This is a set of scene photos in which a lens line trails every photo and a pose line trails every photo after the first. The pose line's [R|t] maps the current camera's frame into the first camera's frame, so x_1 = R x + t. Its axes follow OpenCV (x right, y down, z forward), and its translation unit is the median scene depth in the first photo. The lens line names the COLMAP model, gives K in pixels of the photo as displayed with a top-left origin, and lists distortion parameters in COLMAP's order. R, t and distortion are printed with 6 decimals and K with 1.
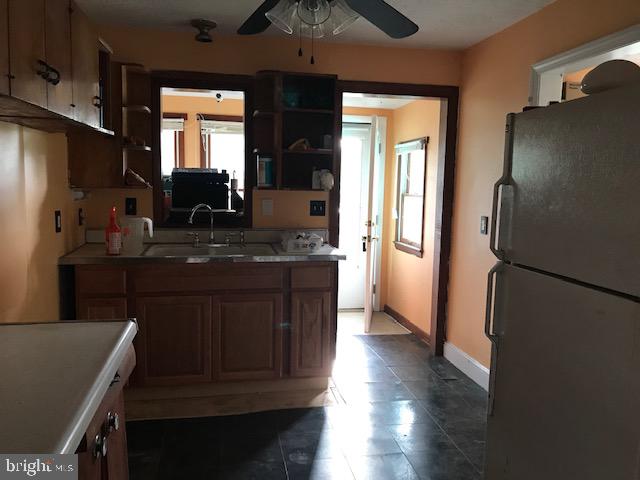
lens RADIAL K [[517.1, 0, 320.0], [0, 517.1, 240.0], [0, 0, 1]] dist [0.002390, -0.003283]
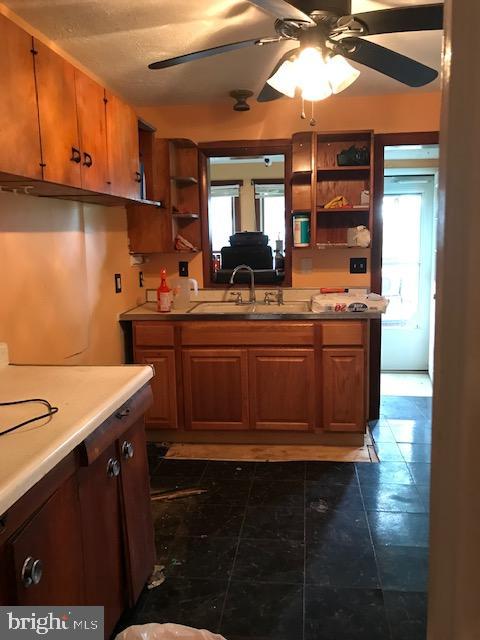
lens RADIAL K [[517.1, 0, 245.6], [0, 517.1, 318.7], [0, 0, 1]] dist [0.002390, -0.003283]
pose [[0.952939, 0.002004, -0.303156, 0.102020], [0.008143, 0.999448, 0.032203, 0.007371], [0.303053, -0.033156, 0.952397, -0.017871]]
